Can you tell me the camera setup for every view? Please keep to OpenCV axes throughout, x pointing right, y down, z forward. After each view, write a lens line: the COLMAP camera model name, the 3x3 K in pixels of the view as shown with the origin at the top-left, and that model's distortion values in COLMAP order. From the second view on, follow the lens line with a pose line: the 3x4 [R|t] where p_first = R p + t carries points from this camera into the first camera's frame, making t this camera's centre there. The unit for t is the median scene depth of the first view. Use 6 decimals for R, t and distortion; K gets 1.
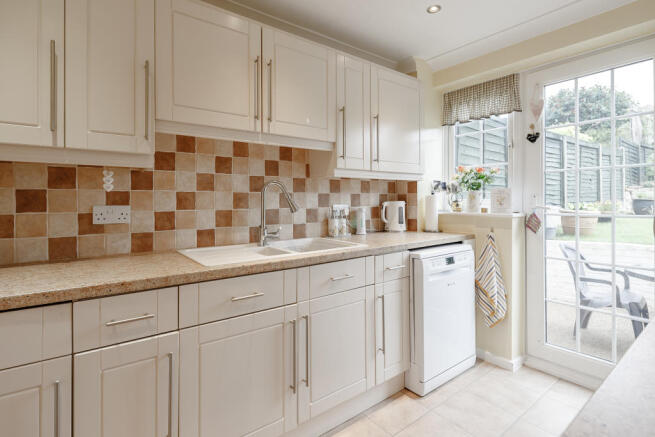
lens RADIAL K [[320.3, 0, 325.5], [0, 320.3, 197.0], [0, 0, 1]] dist [0.002517, 0.000023]
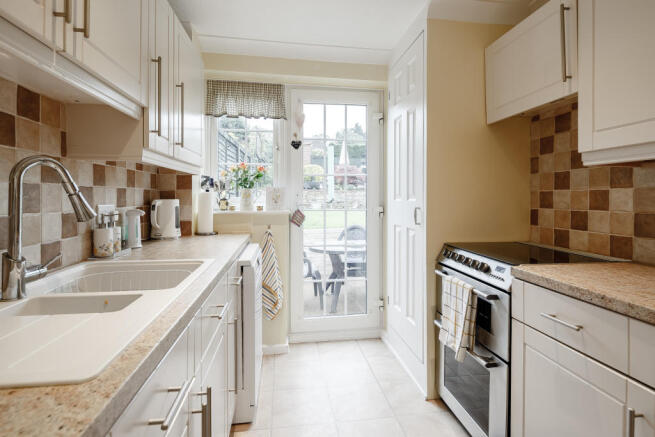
lens RADIAL K [[320.3, 0, 325.5], [0, 320.3, 197.0], [0, 0, 1]] dist [0.002517, 0.000023]
pose [[0.493122, 0.006381, 0.869937, -0.292410], [-0.012942, 0.999916, 0.000002, 0.002786], [-0.869864, -0.011260, 0.493163, 0.314391]]
